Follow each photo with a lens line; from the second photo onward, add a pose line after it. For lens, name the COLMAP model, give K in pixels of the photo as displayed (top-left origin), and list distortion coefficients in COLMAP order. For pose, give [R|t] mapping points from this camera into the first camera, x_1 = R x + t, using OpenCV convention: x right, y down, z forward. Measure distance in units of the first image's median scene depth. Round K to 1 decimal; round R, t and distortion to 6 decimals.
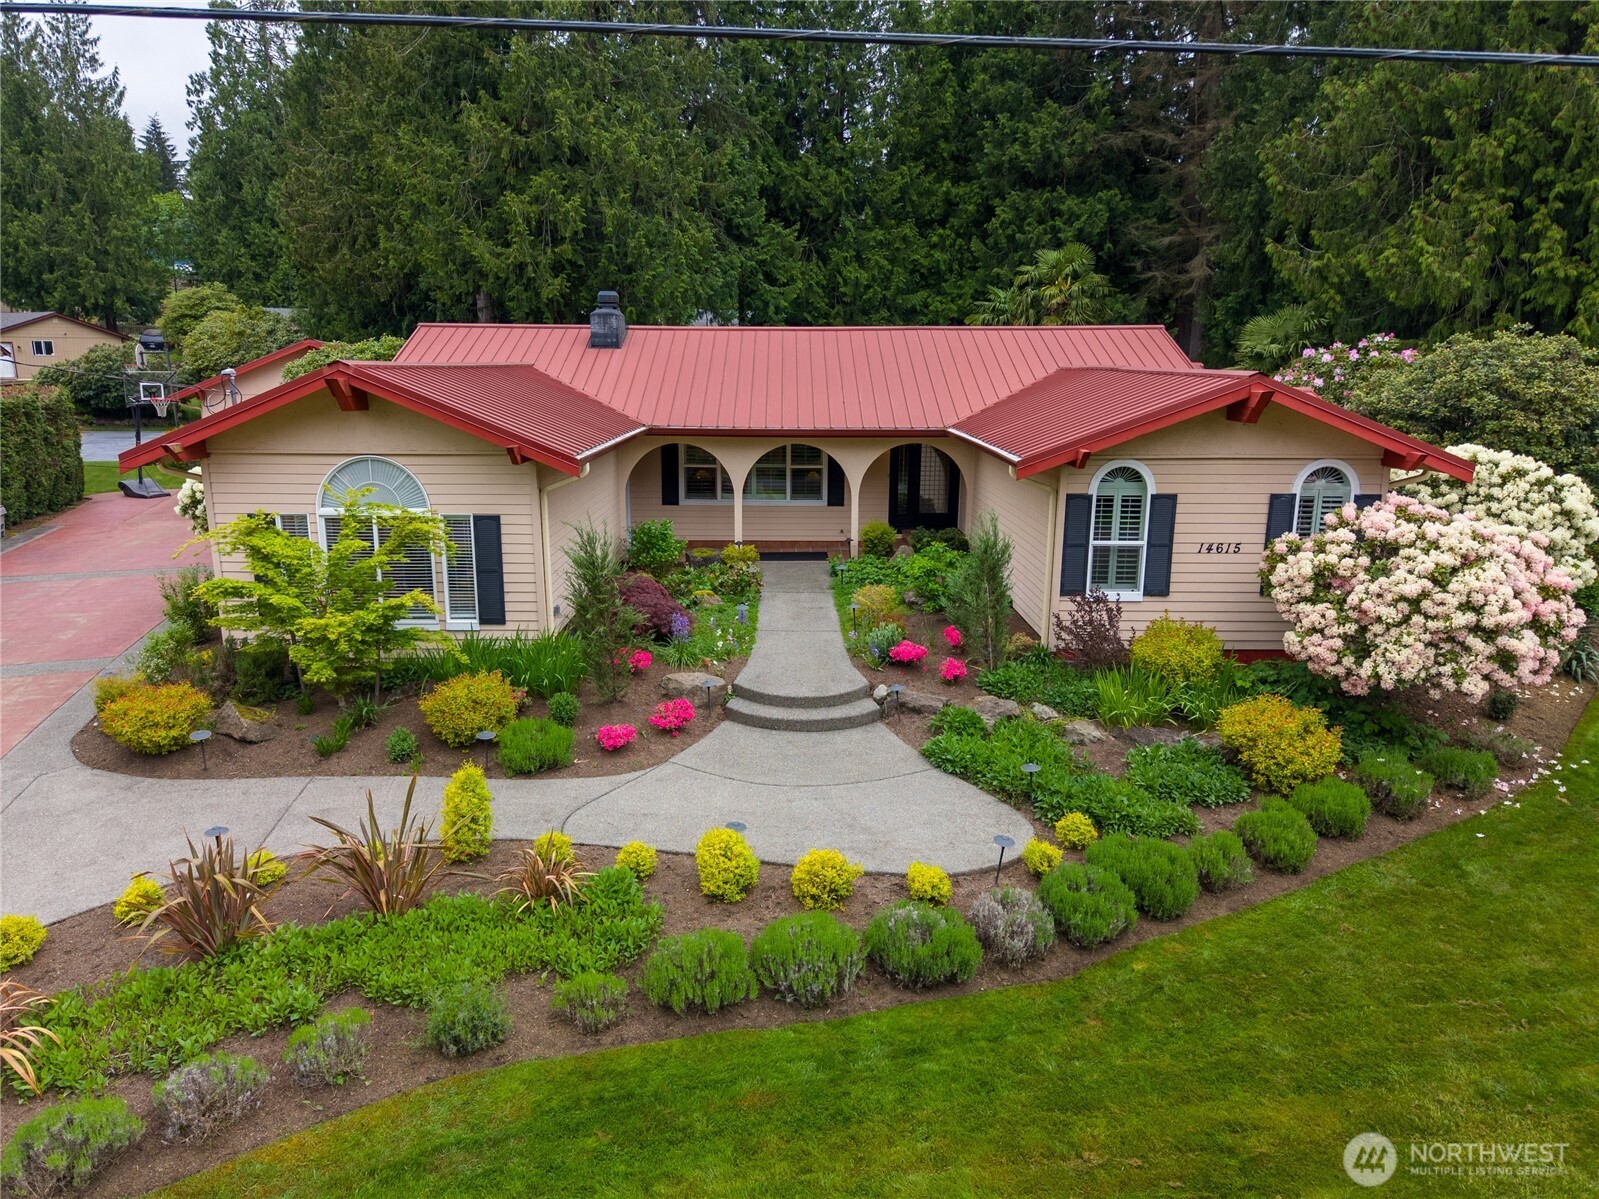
lens RADIAL K [[1064.7, 0, 795.4], [0, 1064.7, 595.4], [0, 0, 1]] dist [0.017176, -0.016620]
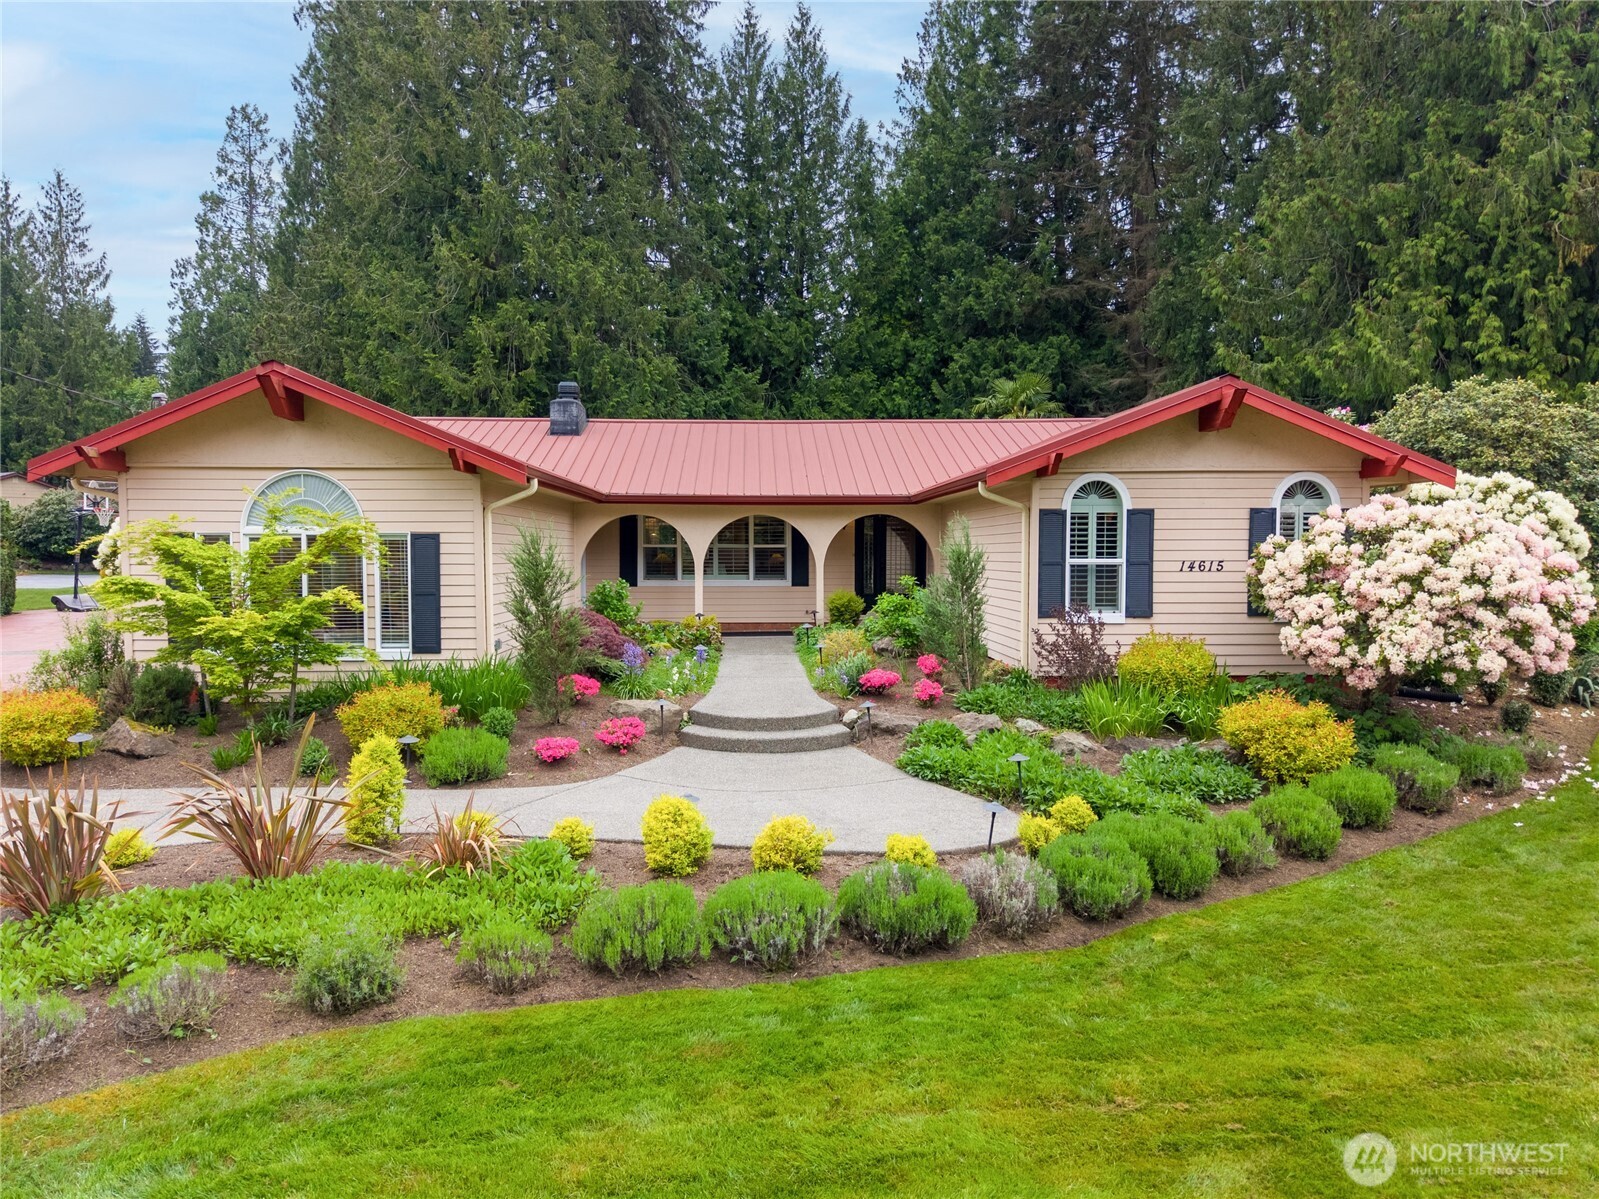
lens RADIAL K [[1064.7, 0, 794.6], [0, 1064.7, 597.9], [0, 0, 1]] dist [0.017176, -0.016620]
pose [[0.999472, -0.008166, 0.031451, 0.004147], [0.013424, 0.985214, -0.170800, 0.151693], [-0.029592, 0.171132, 0.984804, 0.083007]]
